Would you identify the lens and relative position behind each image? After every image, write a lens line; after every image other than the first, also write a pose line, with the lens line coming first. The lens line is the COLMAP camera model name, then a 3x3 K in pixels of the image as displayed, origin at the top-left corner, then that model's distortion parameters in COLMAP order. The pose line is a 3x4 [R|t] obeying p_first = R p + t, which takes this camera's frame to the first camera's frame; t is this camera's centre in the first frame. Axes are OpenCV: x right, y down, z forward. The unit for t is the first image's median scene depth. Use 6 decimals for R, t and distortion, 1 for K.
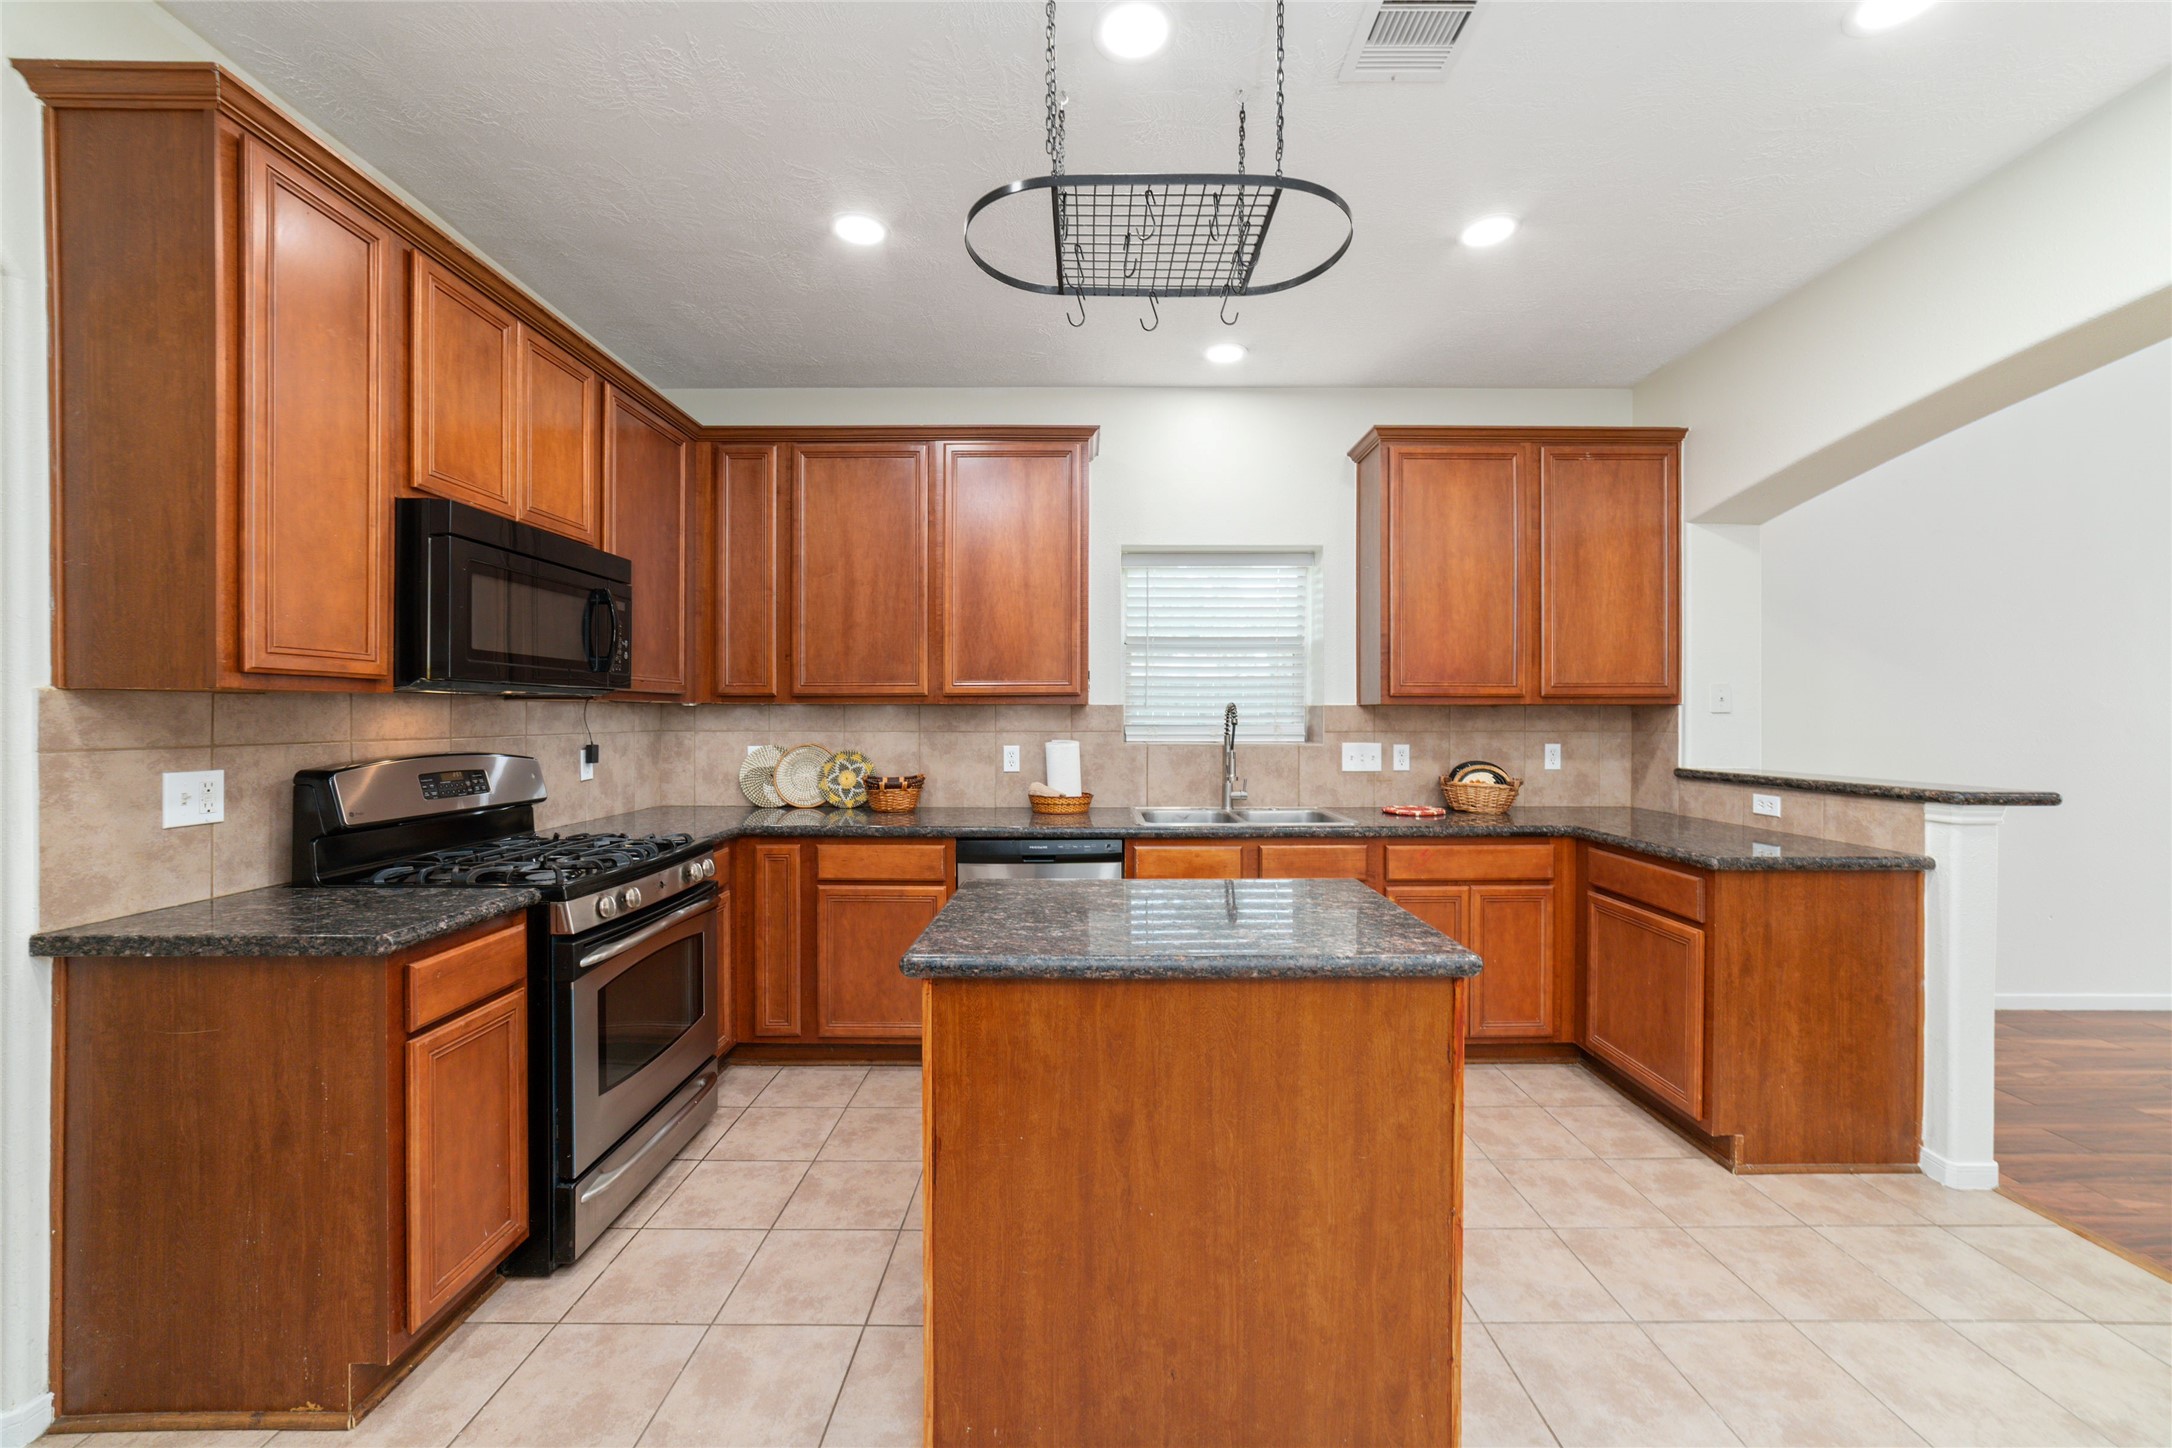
lens RADIAL K [[830.2, 0, 1093.1], [0, 830.2, 722.3], [0, 0, 1]] dist [-0.022265, 0.006779]
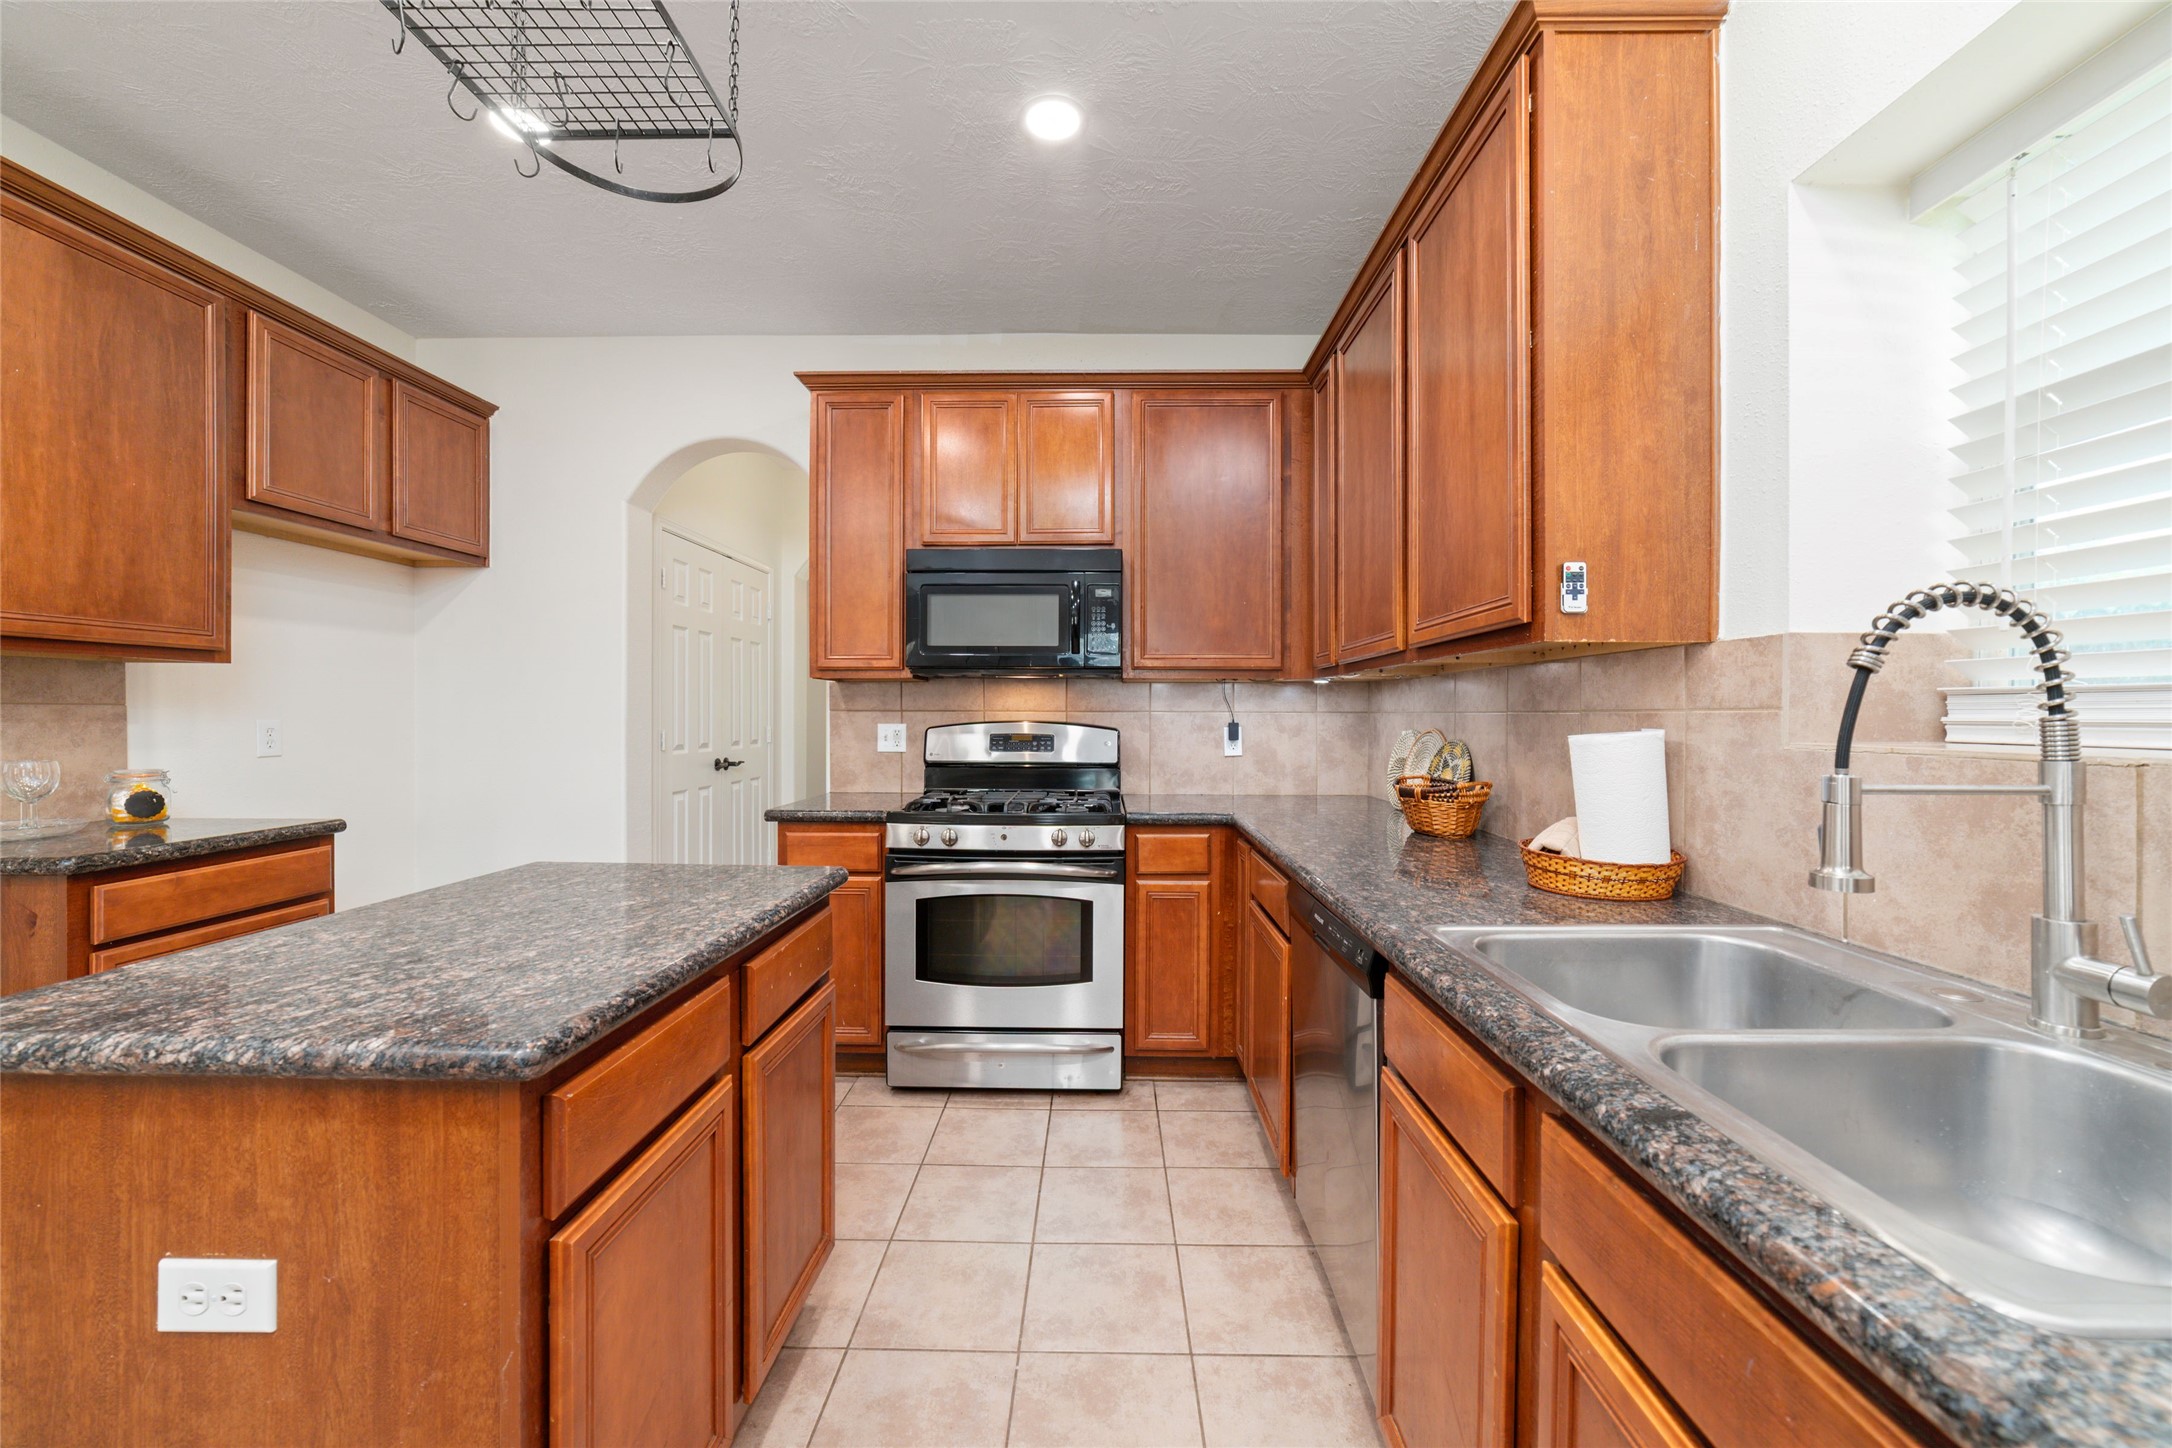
lens RADIAL K [[830.2, 0, 1091.1], [0, 830.2, 720.5], [0, 0, 1]] dist [-0.022265, 0.006779]
pose [[-0.015070, 0.005162, -0.999873, 0.494551], [-0.010925, 0.999926, 0.005327, 0.022512], [0.999827, 0.011004, -0.015013, 0.902705]]
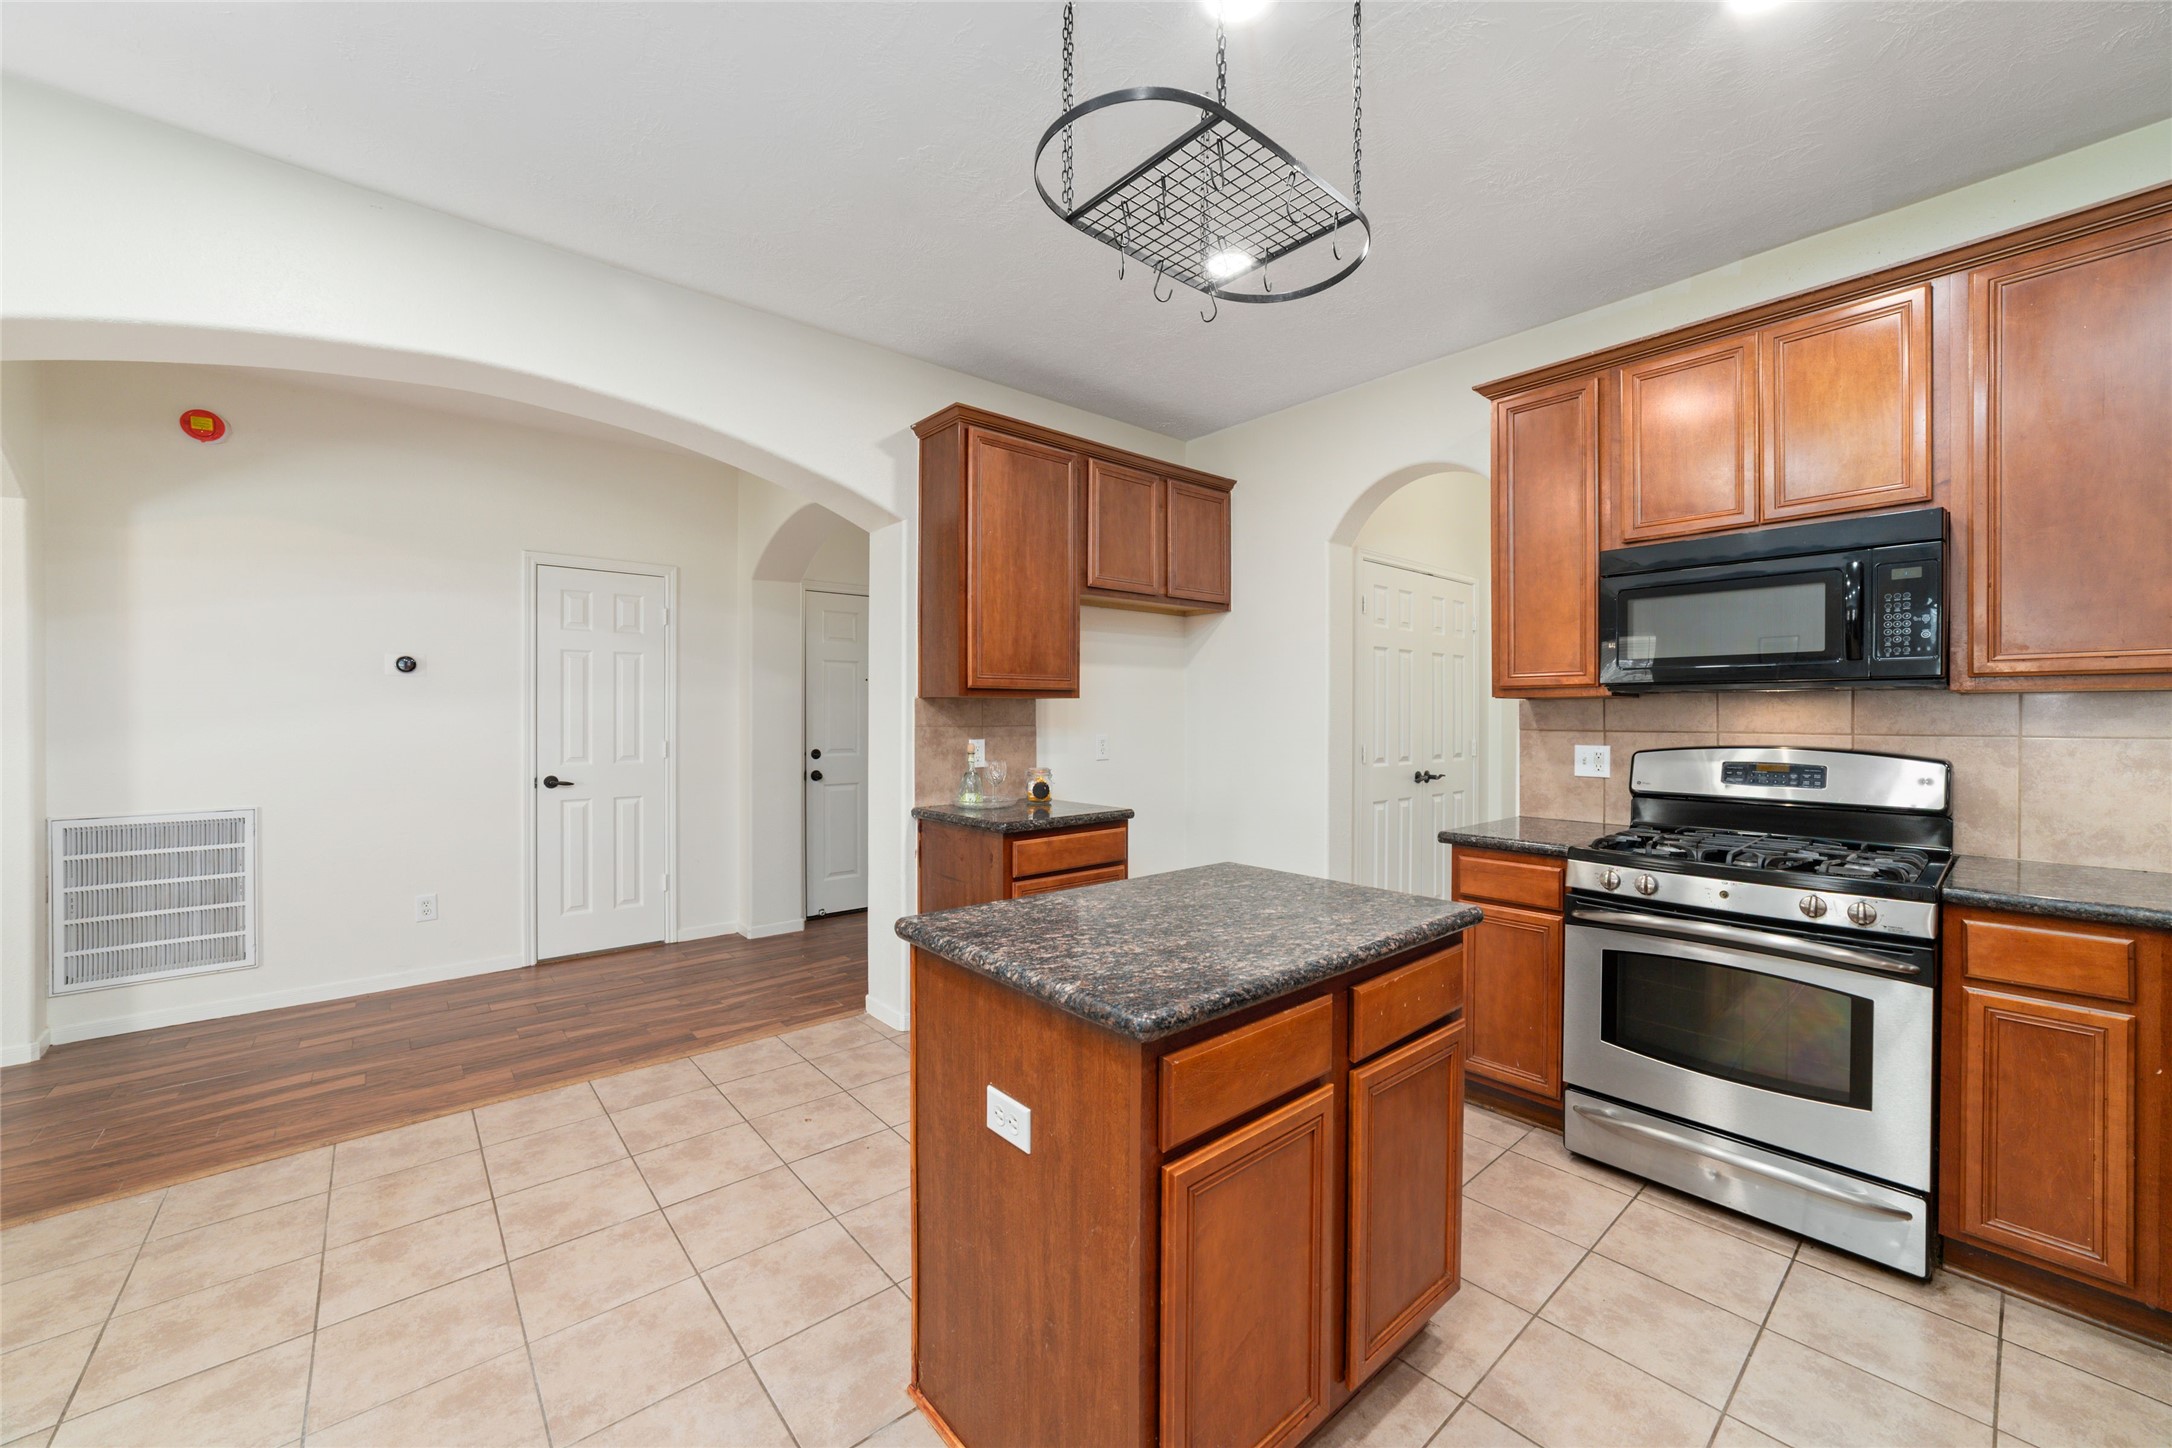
lens RADIAL K [[830.2, 0, 1091.6], [0, 830.2, 721.8], [0, 0, 1]] dist [-0.022265, 0.006779]
pose [[-0.756634, 0.003820, -0.653828, 0.484701], [-0.006467, 0.999890, 0.013325, -0.002880], [0.653807, 0.014310, -0.756526, 0.976512]]
